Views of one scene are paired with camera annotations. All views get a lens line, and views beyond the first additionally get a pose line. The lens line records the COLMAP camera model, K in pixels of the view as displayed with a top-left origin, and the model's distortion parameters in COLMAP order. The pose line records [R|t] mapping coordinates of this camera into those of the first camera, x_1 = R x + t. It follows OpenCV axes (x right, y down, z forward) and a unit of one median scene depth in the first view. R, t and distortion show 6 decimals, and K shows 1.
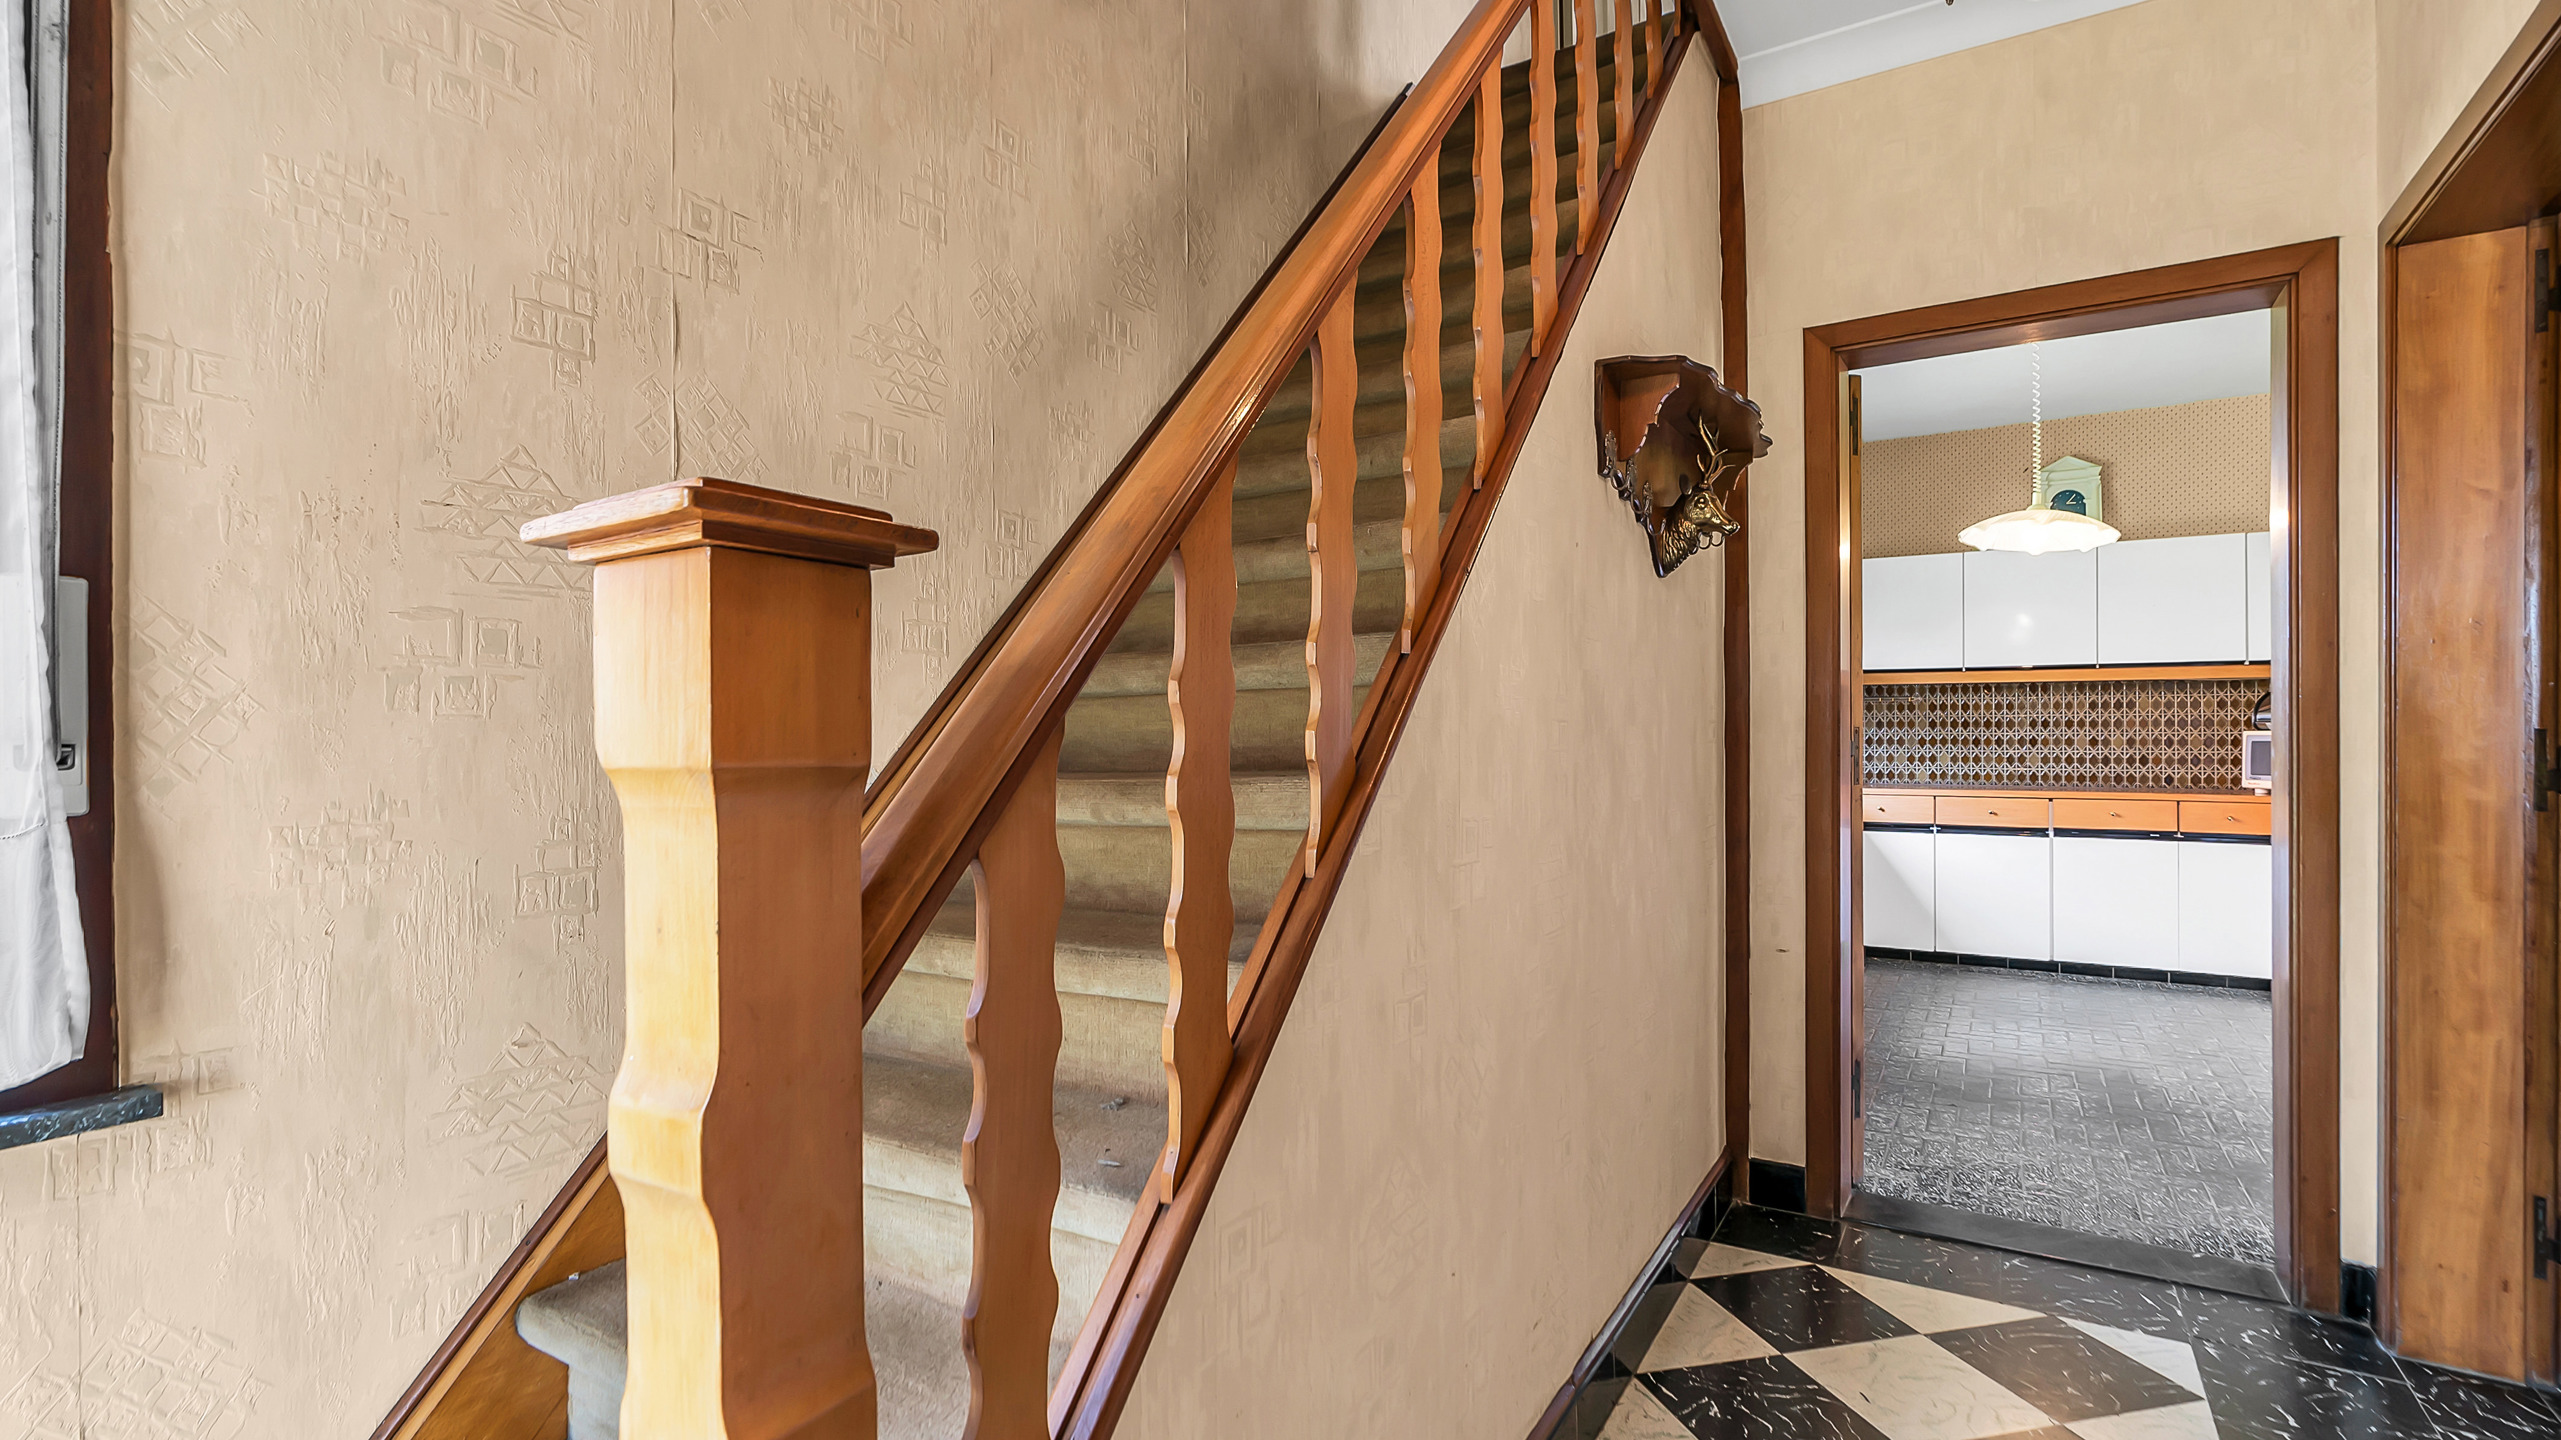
lens RADIAL K [[1178.5, 0, 1269.6], [0, 1178.5, 732.9], [0, 0, 1]] dist [-0.004275, 0.000129]
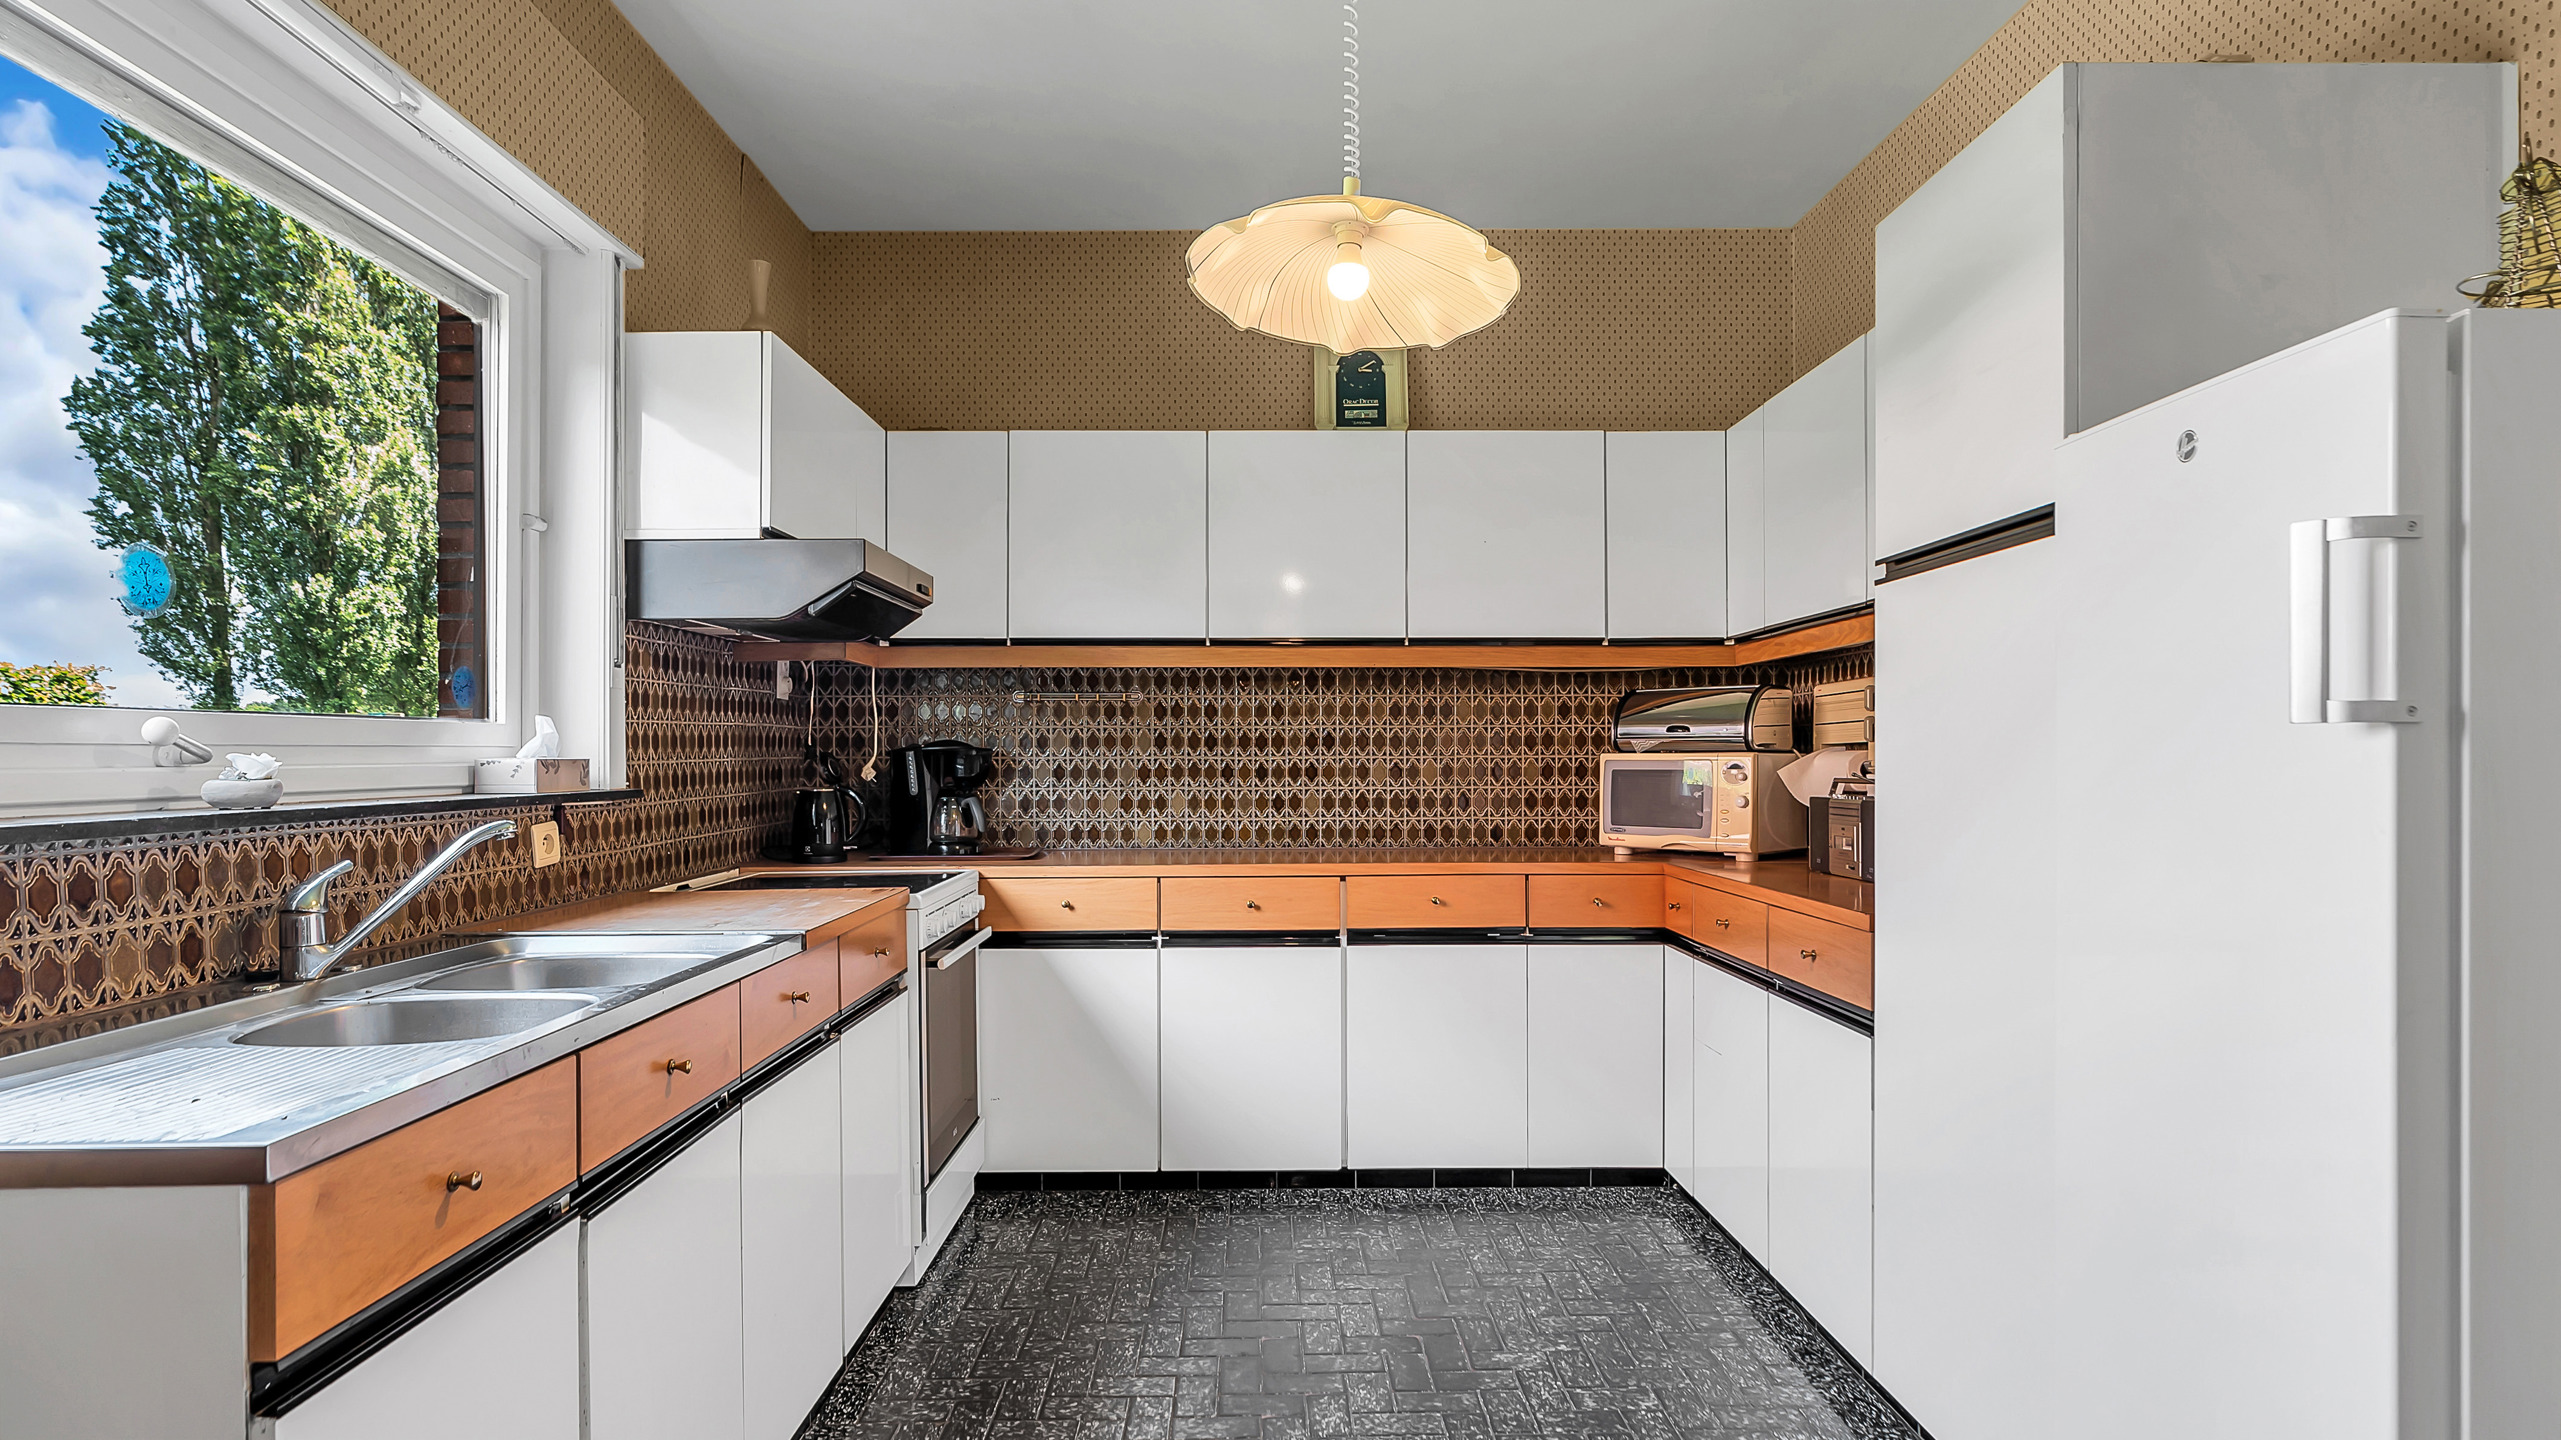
lens RADIAL K [[1418.2, 0, 1282.4], [0, 1418.2, 737.3], [0, 0, 1]] dist [0.001860, 0.000353]
pose [[0.838079, 0.004675, 0.545529, 0.255584], [0.001914, 0.999932, -0.011509, -0.001545], [-0.545546, 0.010689, 0.838013, 0.421877]]
